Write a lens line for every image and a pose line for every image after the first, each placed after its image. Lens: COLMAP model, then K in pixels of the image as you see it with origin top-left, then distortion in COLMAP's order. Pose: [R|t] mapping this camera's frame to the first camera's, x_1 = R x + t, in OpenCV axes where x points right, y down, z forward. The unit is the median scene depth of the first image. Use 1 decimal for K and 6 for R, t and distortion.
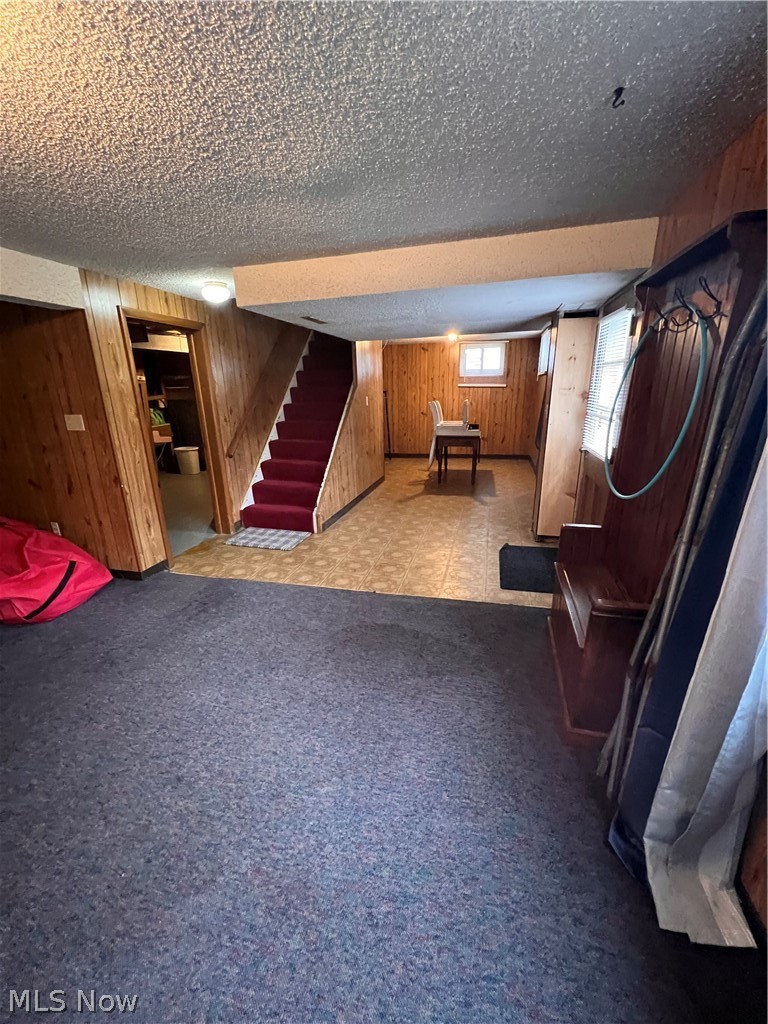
lens RADIAL K [[408.0, 0, 384.0], [0, 408.0, 512.0], [0, 0, 1]] dist [0.000396, 0.000007]
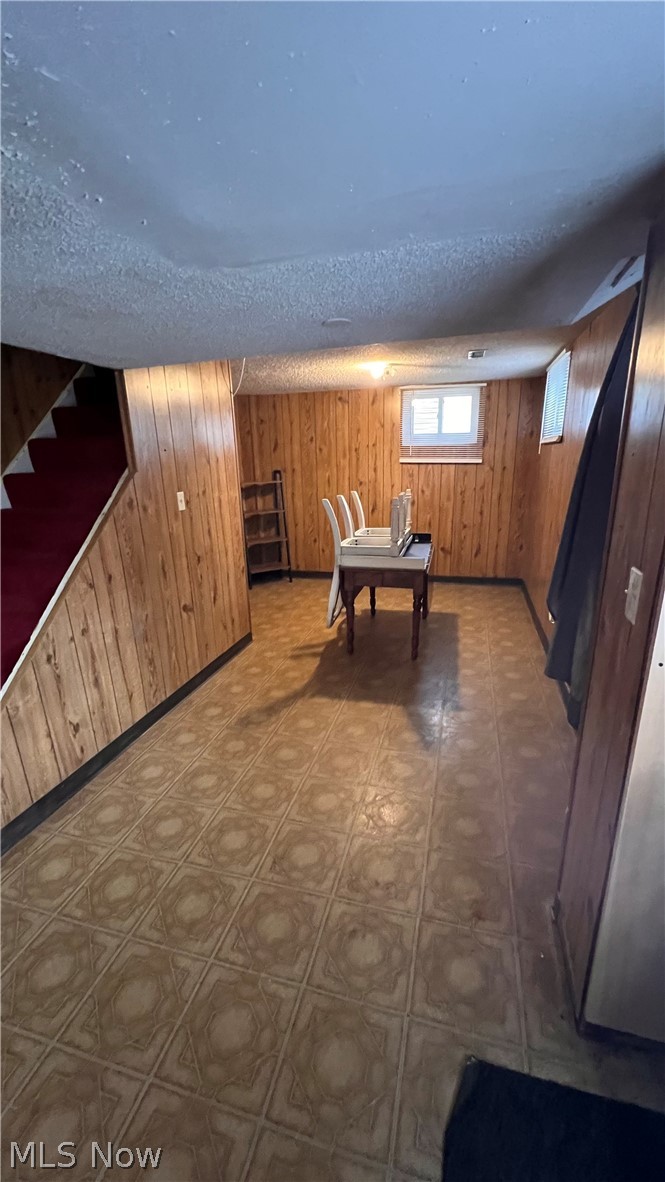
lens RADIAL K [[466.2, 0, 332.5], [0, 466.2, 591.0], [0, 0, 1]] dist [0.000048, 0.000042]
pose [[0.999682, 0.002509, -0.025078, 0.105054], [-0.002845, 0.999906, -0.013397, -0.116628], [0.025042, 0.013464, 0.999596, 0.337033]]
